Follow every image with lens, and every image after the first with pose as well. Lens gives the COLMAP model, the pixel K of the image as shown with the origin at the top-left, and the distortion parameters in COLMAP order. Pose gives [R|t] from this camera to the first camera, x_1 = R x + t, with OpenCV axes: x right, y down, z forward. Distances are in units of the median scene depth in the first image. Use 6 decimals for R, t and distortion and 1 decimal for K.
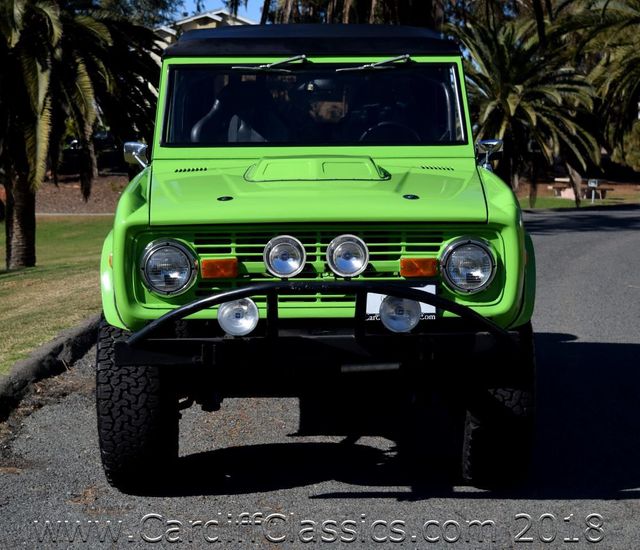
lens RADIAL K [[1565.9, 0, 323.3], [0, 1565.9, 270.5], [0, 0, 1]] dist [-0.008970, 0.000000]
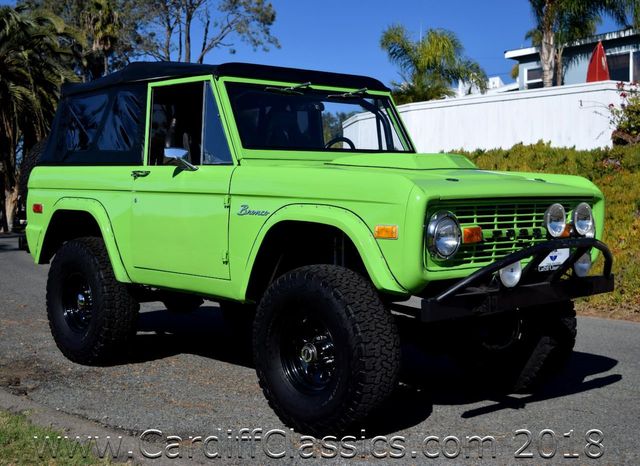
lens RADIAL K [[964.3, 0, 308.7], [0, 964.3, 215.5], [0, 0, 1]] dist [-0.022024, 0.000000]
pose [[0.745315, -0.014056, 0.666565, -0.637950], [0.065589, 0.996474, -0.052325, 0.013966], [-0.663479, 0.082718, 0.743608, 0.501619]]
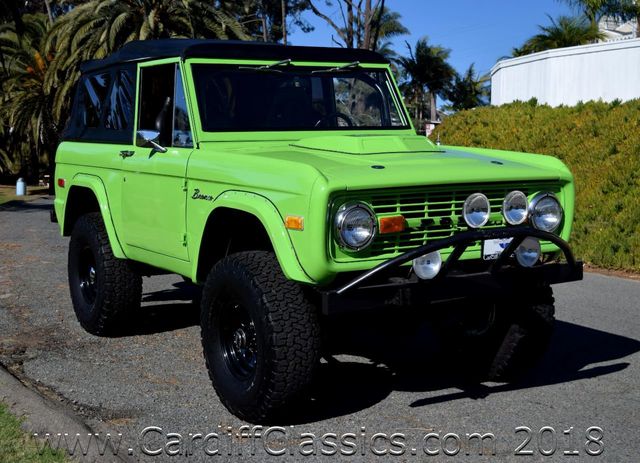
lens RADIAL K [[1011.3, 0, 313.3], [0, 1011.3, 226.7], [0, 0, 1]] dist [-0.023136, 0.000000]
pose [[0.861783, -0.051199, 0.504687, -0.488032], [0.058132, 0.998307, 0.002010, -0.004708], [-0.503935, 0.027606, 0.863300, 0.348425]]
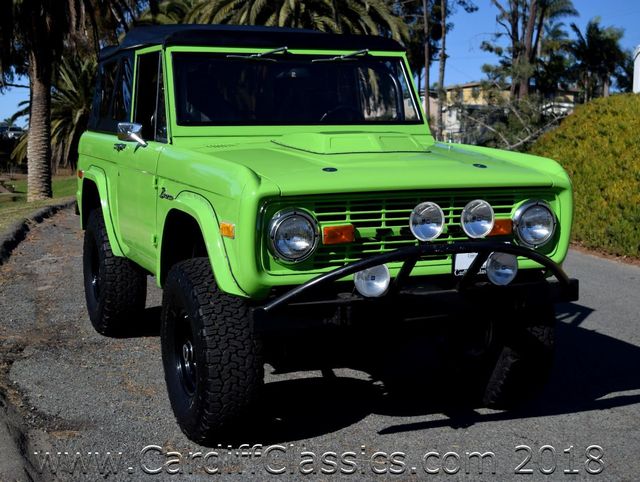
lens RADIAL K [[1036.9, 0, 333.3], [0, 1036.9, 238.5], [0, 0, 1]] dist [-0.026985, 0.000000]
pose [[0.925940, -0.038947, 0.375658, -0.323344], [0.033806, 0.999223, 0.020270, -0.012583], [-0.376156, -0.006069, 0.926537, 0.328727]]
